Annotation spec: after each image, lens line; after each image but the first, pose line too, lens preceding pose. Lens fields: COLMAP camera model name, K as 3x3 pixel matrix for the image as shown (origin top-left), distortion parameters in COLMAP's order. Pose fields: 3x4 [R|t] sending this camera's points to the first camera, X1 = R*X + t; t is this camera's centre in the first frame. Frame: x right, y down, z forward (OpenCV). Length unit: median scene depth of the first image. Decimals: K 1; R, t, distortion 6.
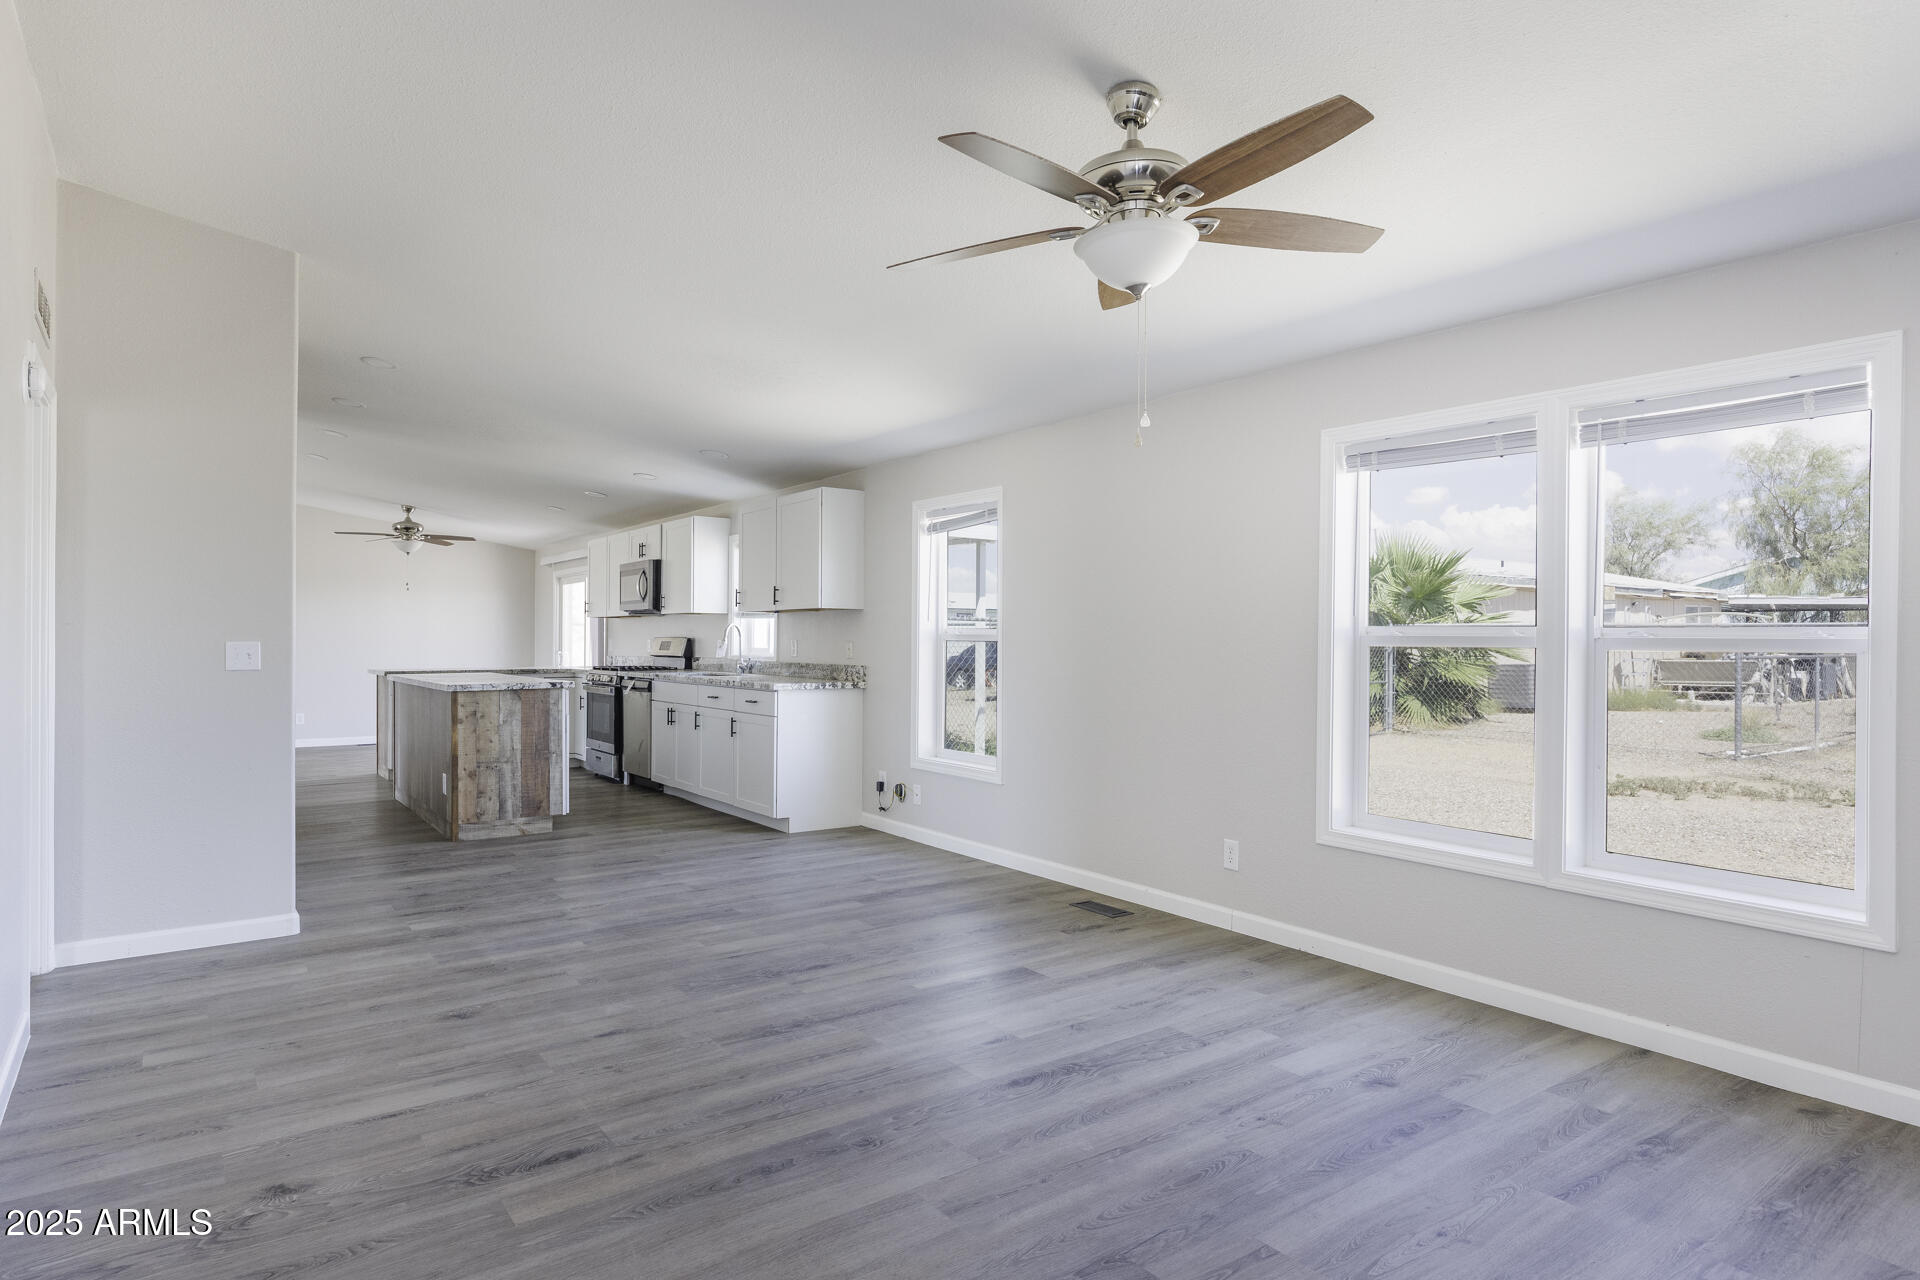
lens RADIAL K [[1074.5, 0, 958.4], [0, 1074.5, 637.8], [0, 0, 1]] dist [0.001325, 0.002164]
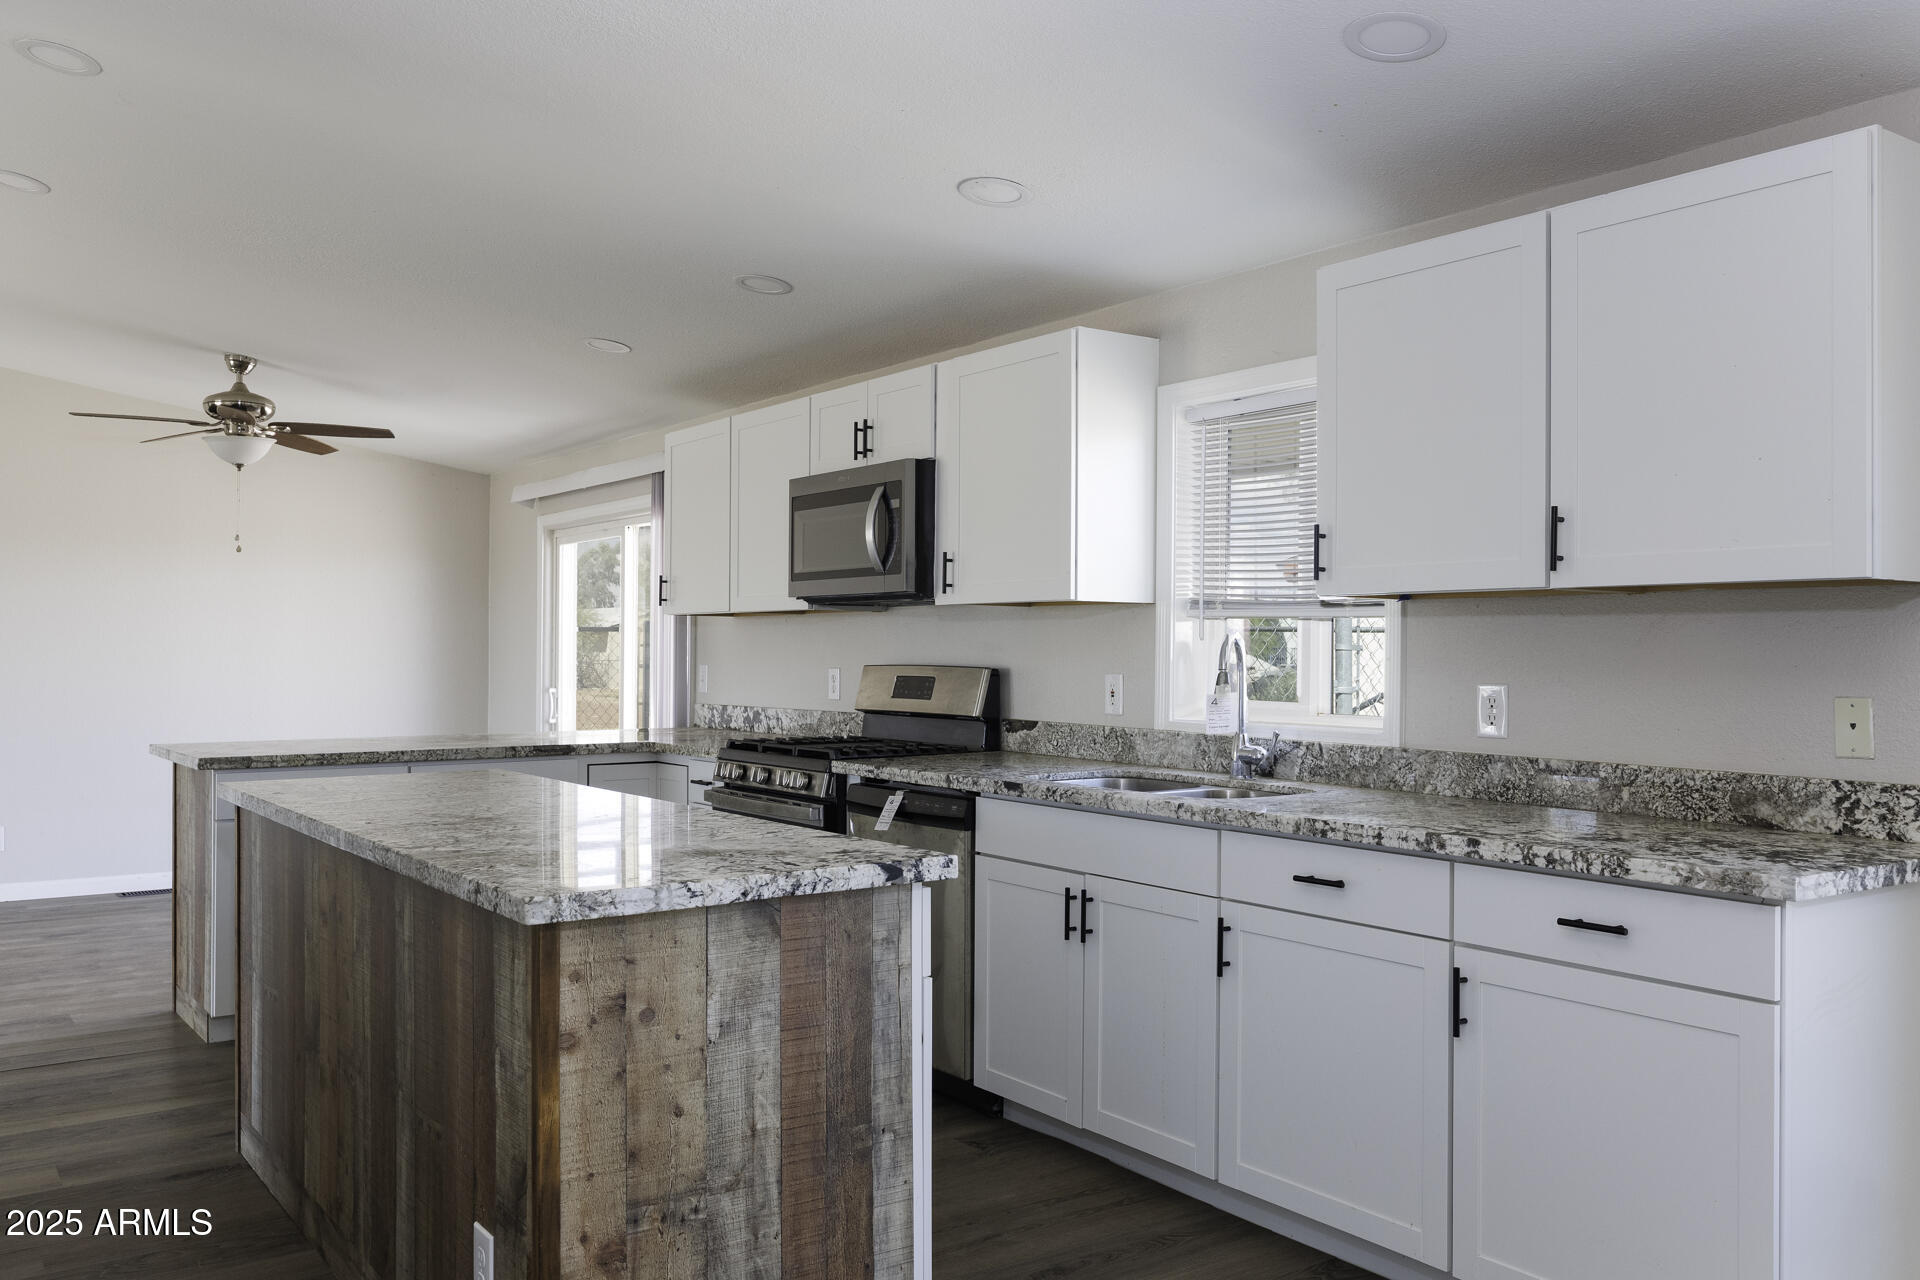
lens RADIAL K [[1557.9, 0, 957.6], [0, 1557.9, 634.7], [0, 0, 1]] dist [0.002566, 0.001256]
pose [[0.999936, 0.000283, -0.011283, -0.370396], [-0.000361, 0.999976, -0.006852, -0.011689], [0.011281, 0.006856, 0.999913, 0.646602]]
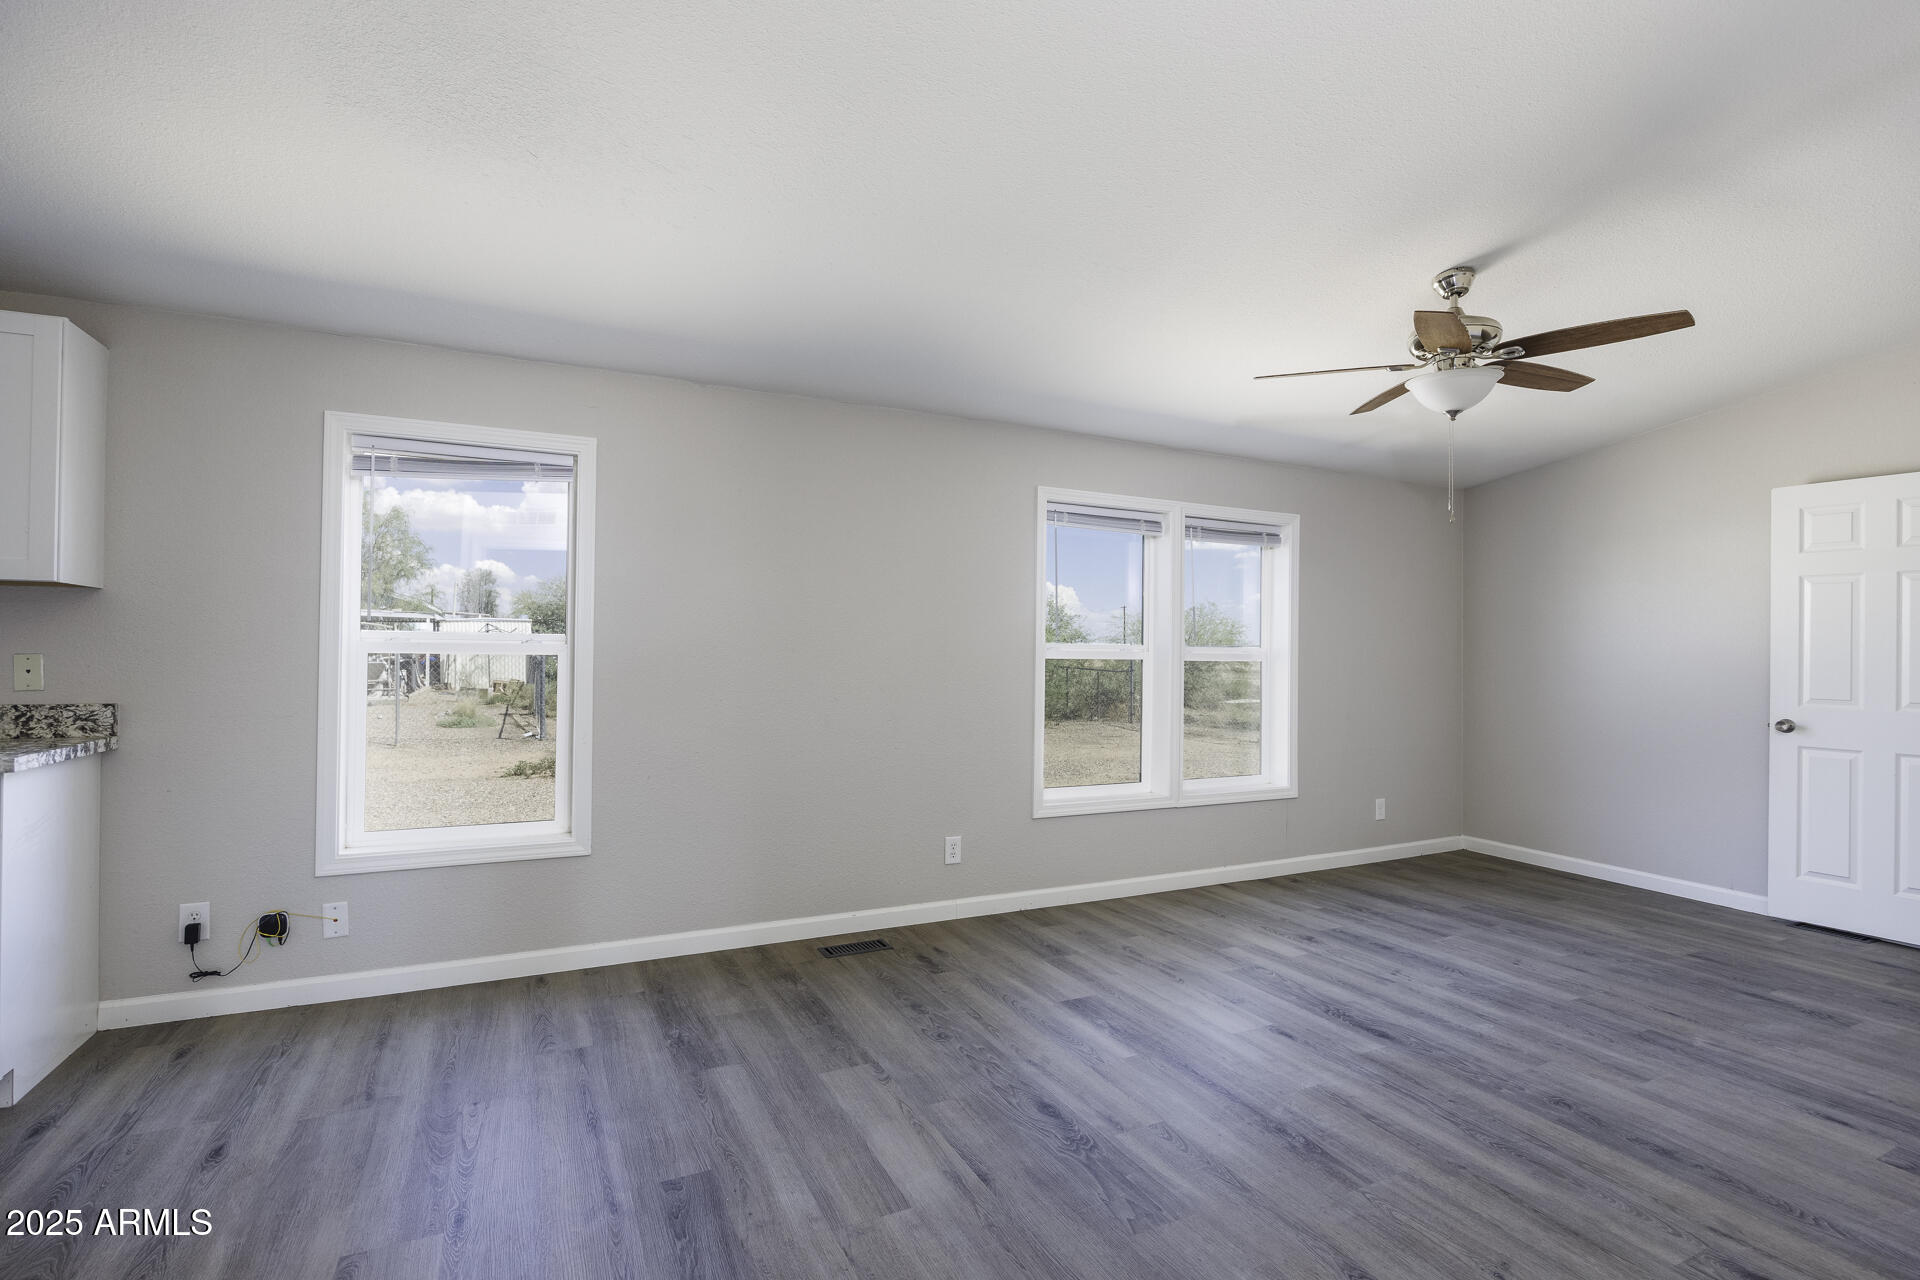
lens RADIAL K [[898.9, 0, 953.3], [0, 898.9, 643.5], [0, 0, 1]] dist [-0.010516, 0.001267]
pose [[0.176551, 0.005247, 0.984277, -0.456315], [-0.008055, 0.999960, -0.003886, -0.003434], [-0.984259, -0.007242, 0.176586, 0.592718]]
